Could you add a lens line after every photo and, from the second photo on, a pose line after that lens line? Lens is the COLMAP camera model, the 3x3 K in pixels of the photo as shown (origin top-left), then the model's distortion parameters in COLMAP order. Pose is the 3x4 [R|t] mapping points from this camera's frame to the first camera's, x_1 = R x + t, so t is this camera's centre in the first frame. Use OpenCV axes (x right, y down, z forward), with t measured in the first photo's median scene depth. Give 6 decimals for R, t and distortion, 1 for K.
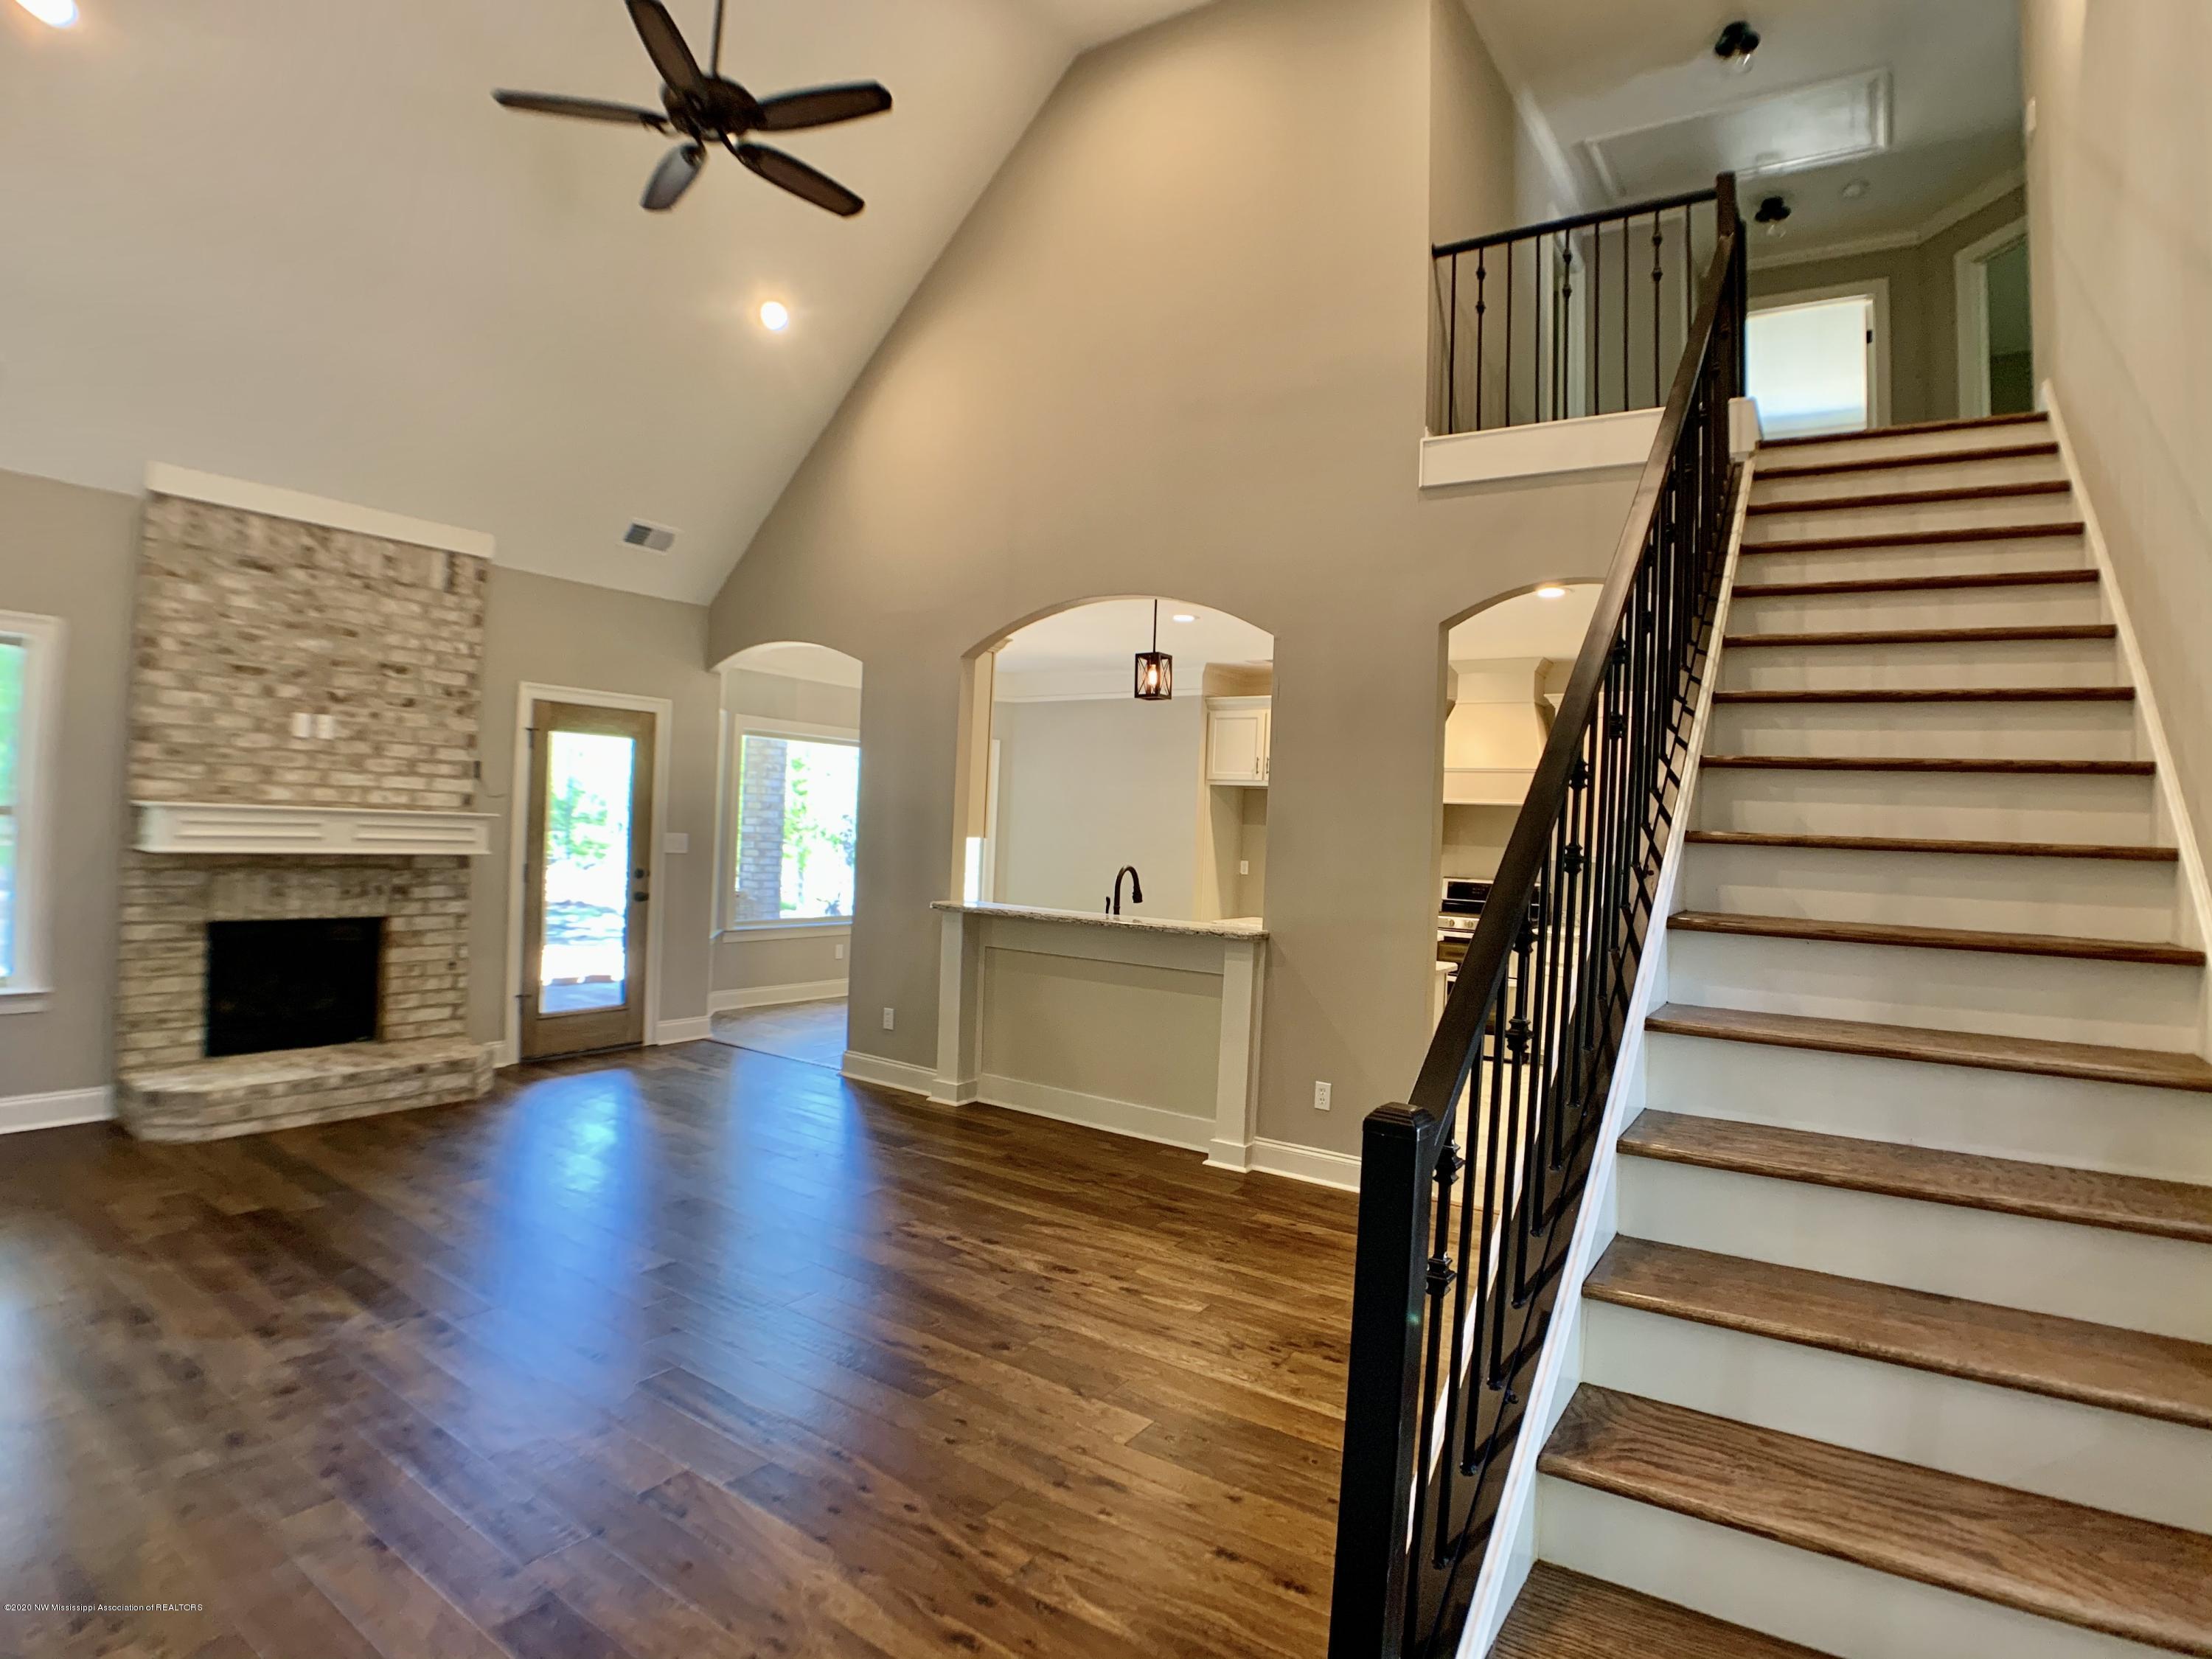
lens RADIAL K [[1170.8, 0, 1113.1], [0, 1170.8, 820.9], [0, 0, 1]] dist [-0.074959, 0.008157]
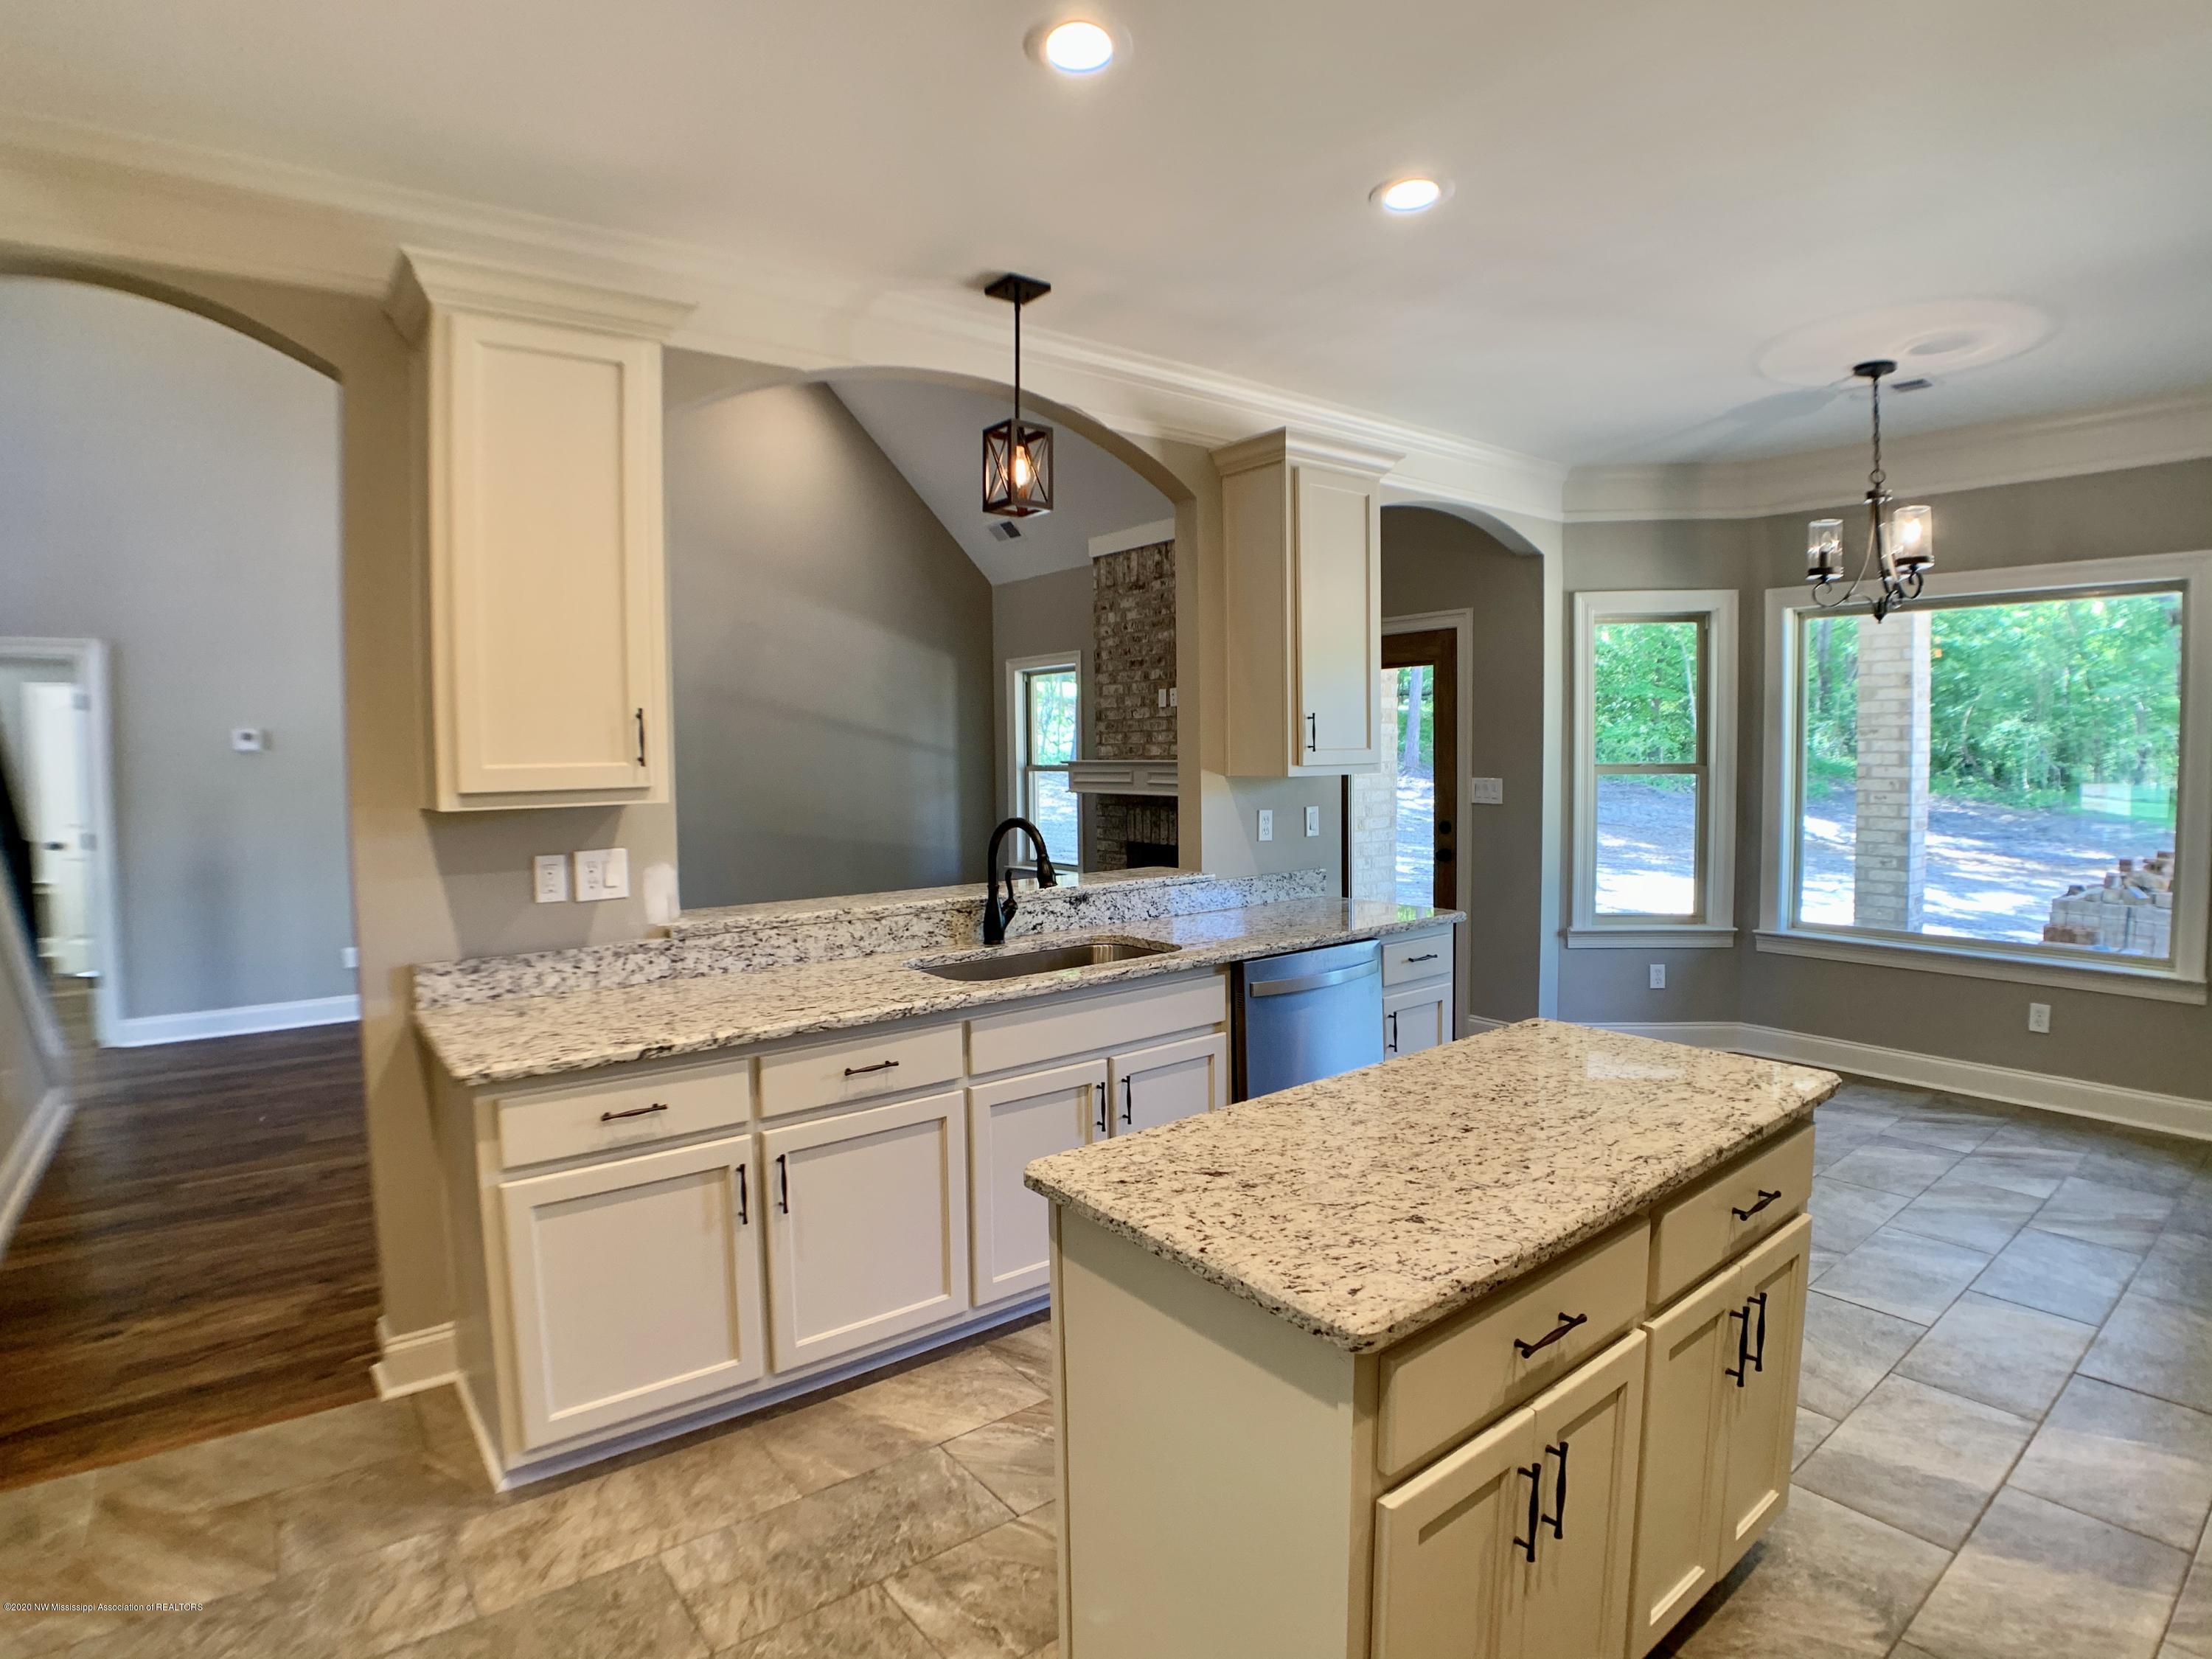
lens RADIAL K [[1145.3, 0, 1107.3], [0, 1145.3, 819.7], [0, 0, 1]] dist [-0.040341, -0.000870]
pose [[-0.288014, 0.017050, -0.957475, 0.595572], [0.000491, 0.999844, 0.017657, 0.034404], [0.957626, 0.004615, -0.287977, 1.355668]]
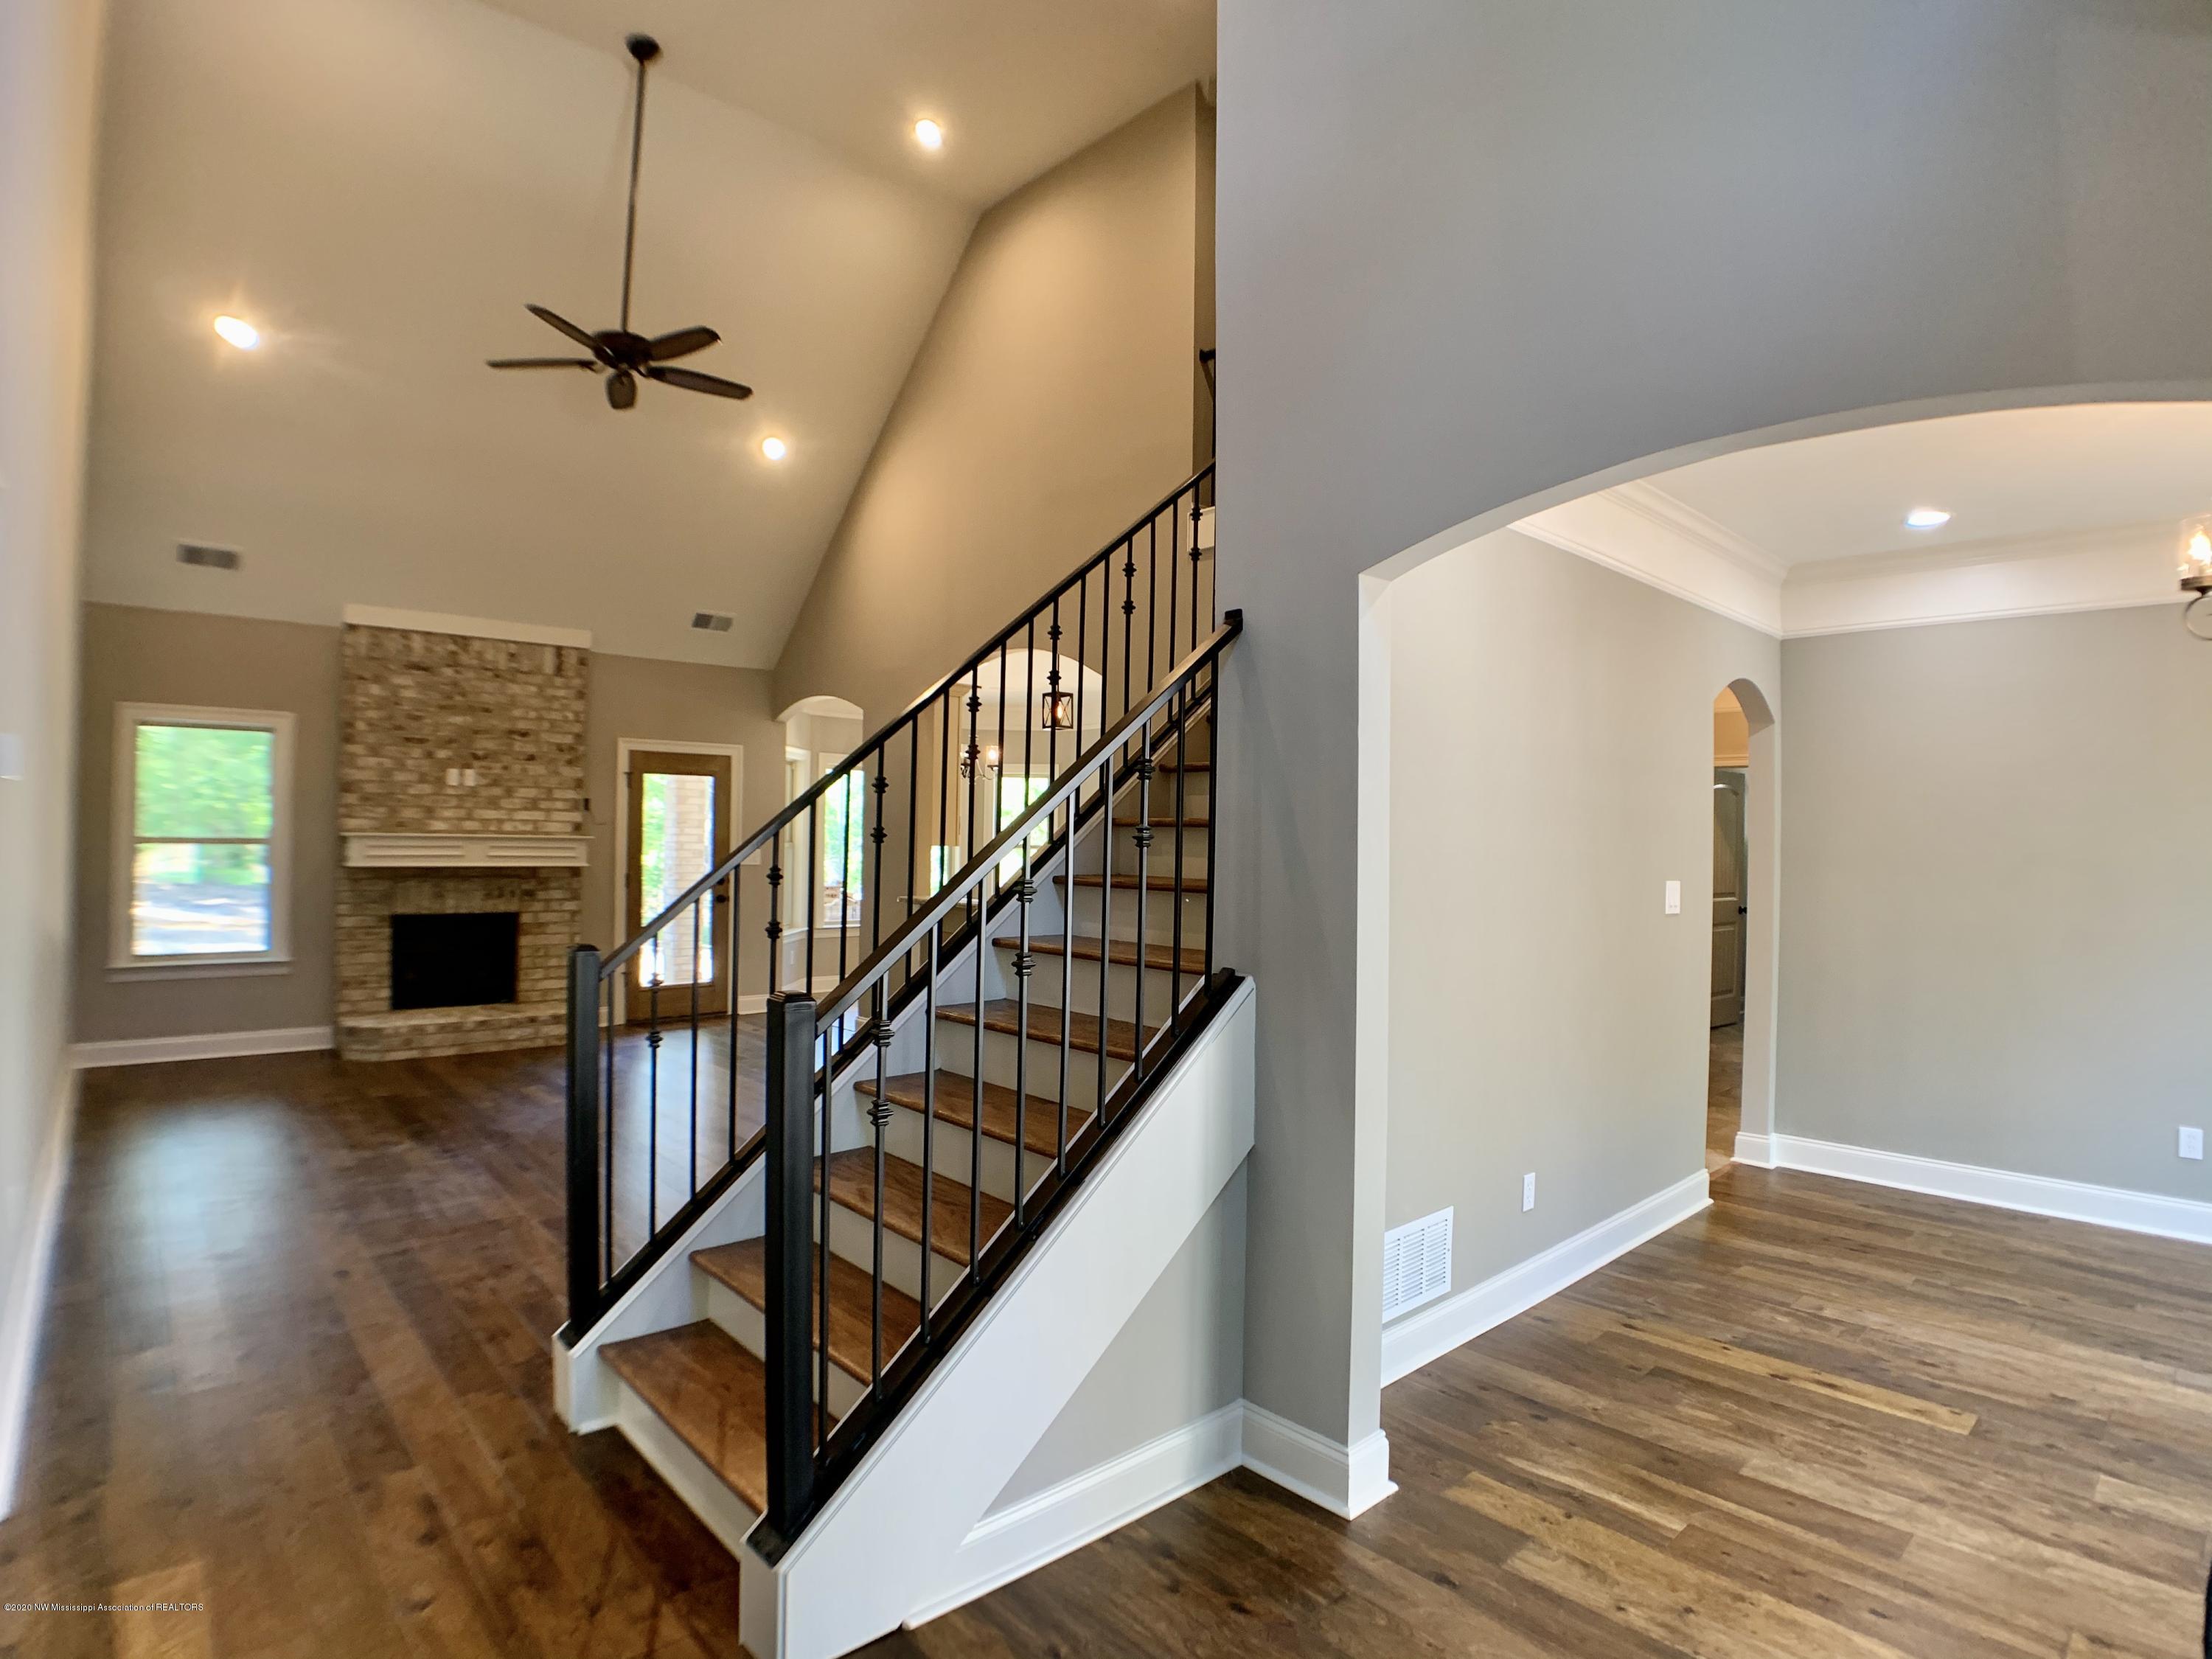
lens RADIAL K [[1170.8, 0, 1108.8], [0, 1170.8, 829.5], [0, 0, 1]] dist [-0.074959, 0.008157]
pose [[0.972714, -0.029617, -0.230108, 0.425849], [0.027146, 0.999535, -0.013896, 0.024332], [0.230413, 0.007270, 0.973066, -0.218138]]
